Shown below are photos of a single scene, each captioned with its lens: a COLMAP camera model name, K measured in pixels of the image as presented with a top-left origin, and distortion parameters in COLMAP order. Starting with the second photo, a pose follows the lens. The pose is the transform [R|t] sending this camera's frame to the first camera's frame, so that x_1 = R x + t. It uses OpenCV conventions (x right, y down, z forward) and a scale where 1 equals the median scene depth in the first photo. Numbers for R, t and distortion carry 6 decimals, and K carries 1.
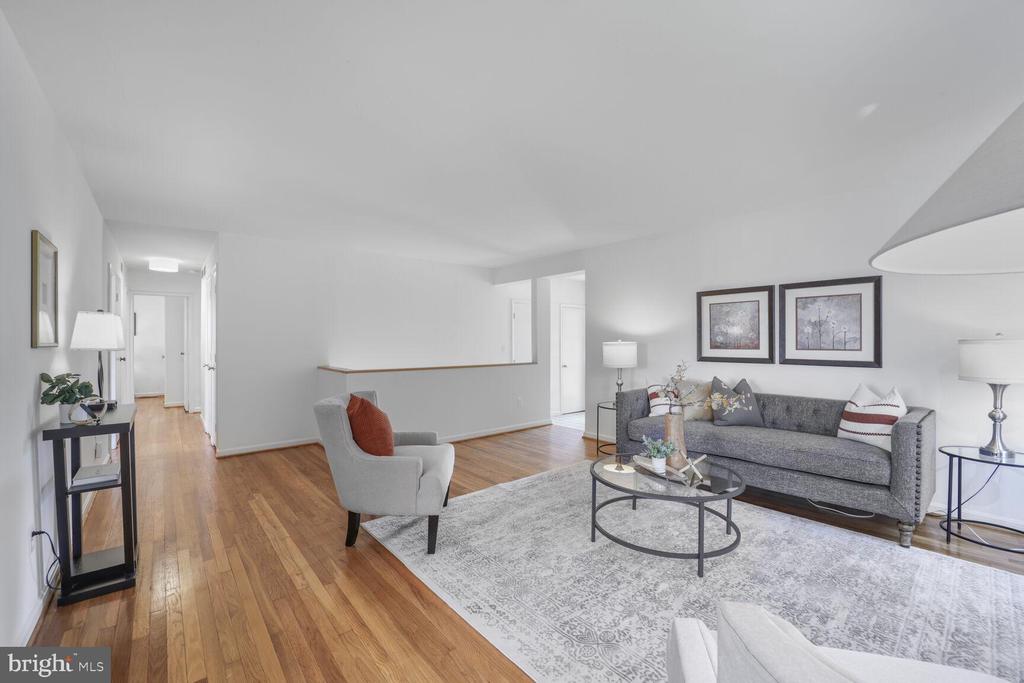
lens RADIAL K [[414.8, 0, 517.3], [0, 414.8, 342.9], [0, 0, 1]] dist [-0.017297, -0.000249]
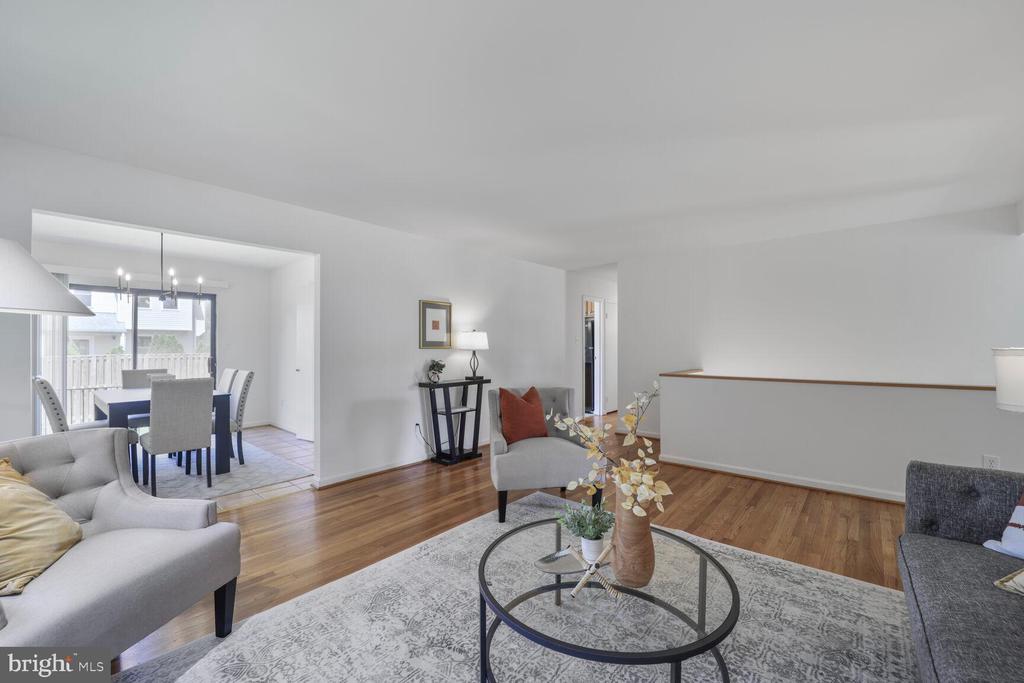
lens RADIAL K [[414.8, 0, 517.3], [0, 414.8, 342.9], [0, 0, 1]] dist [-0.017297, -0.000249]
pose [[0.148329, -0.011283, -0.988874, 1.092581], [0.004939, 0.999931, -0.010668, -0.007619], [0.988926, -0.003302, 0.148374, 0.934650]]
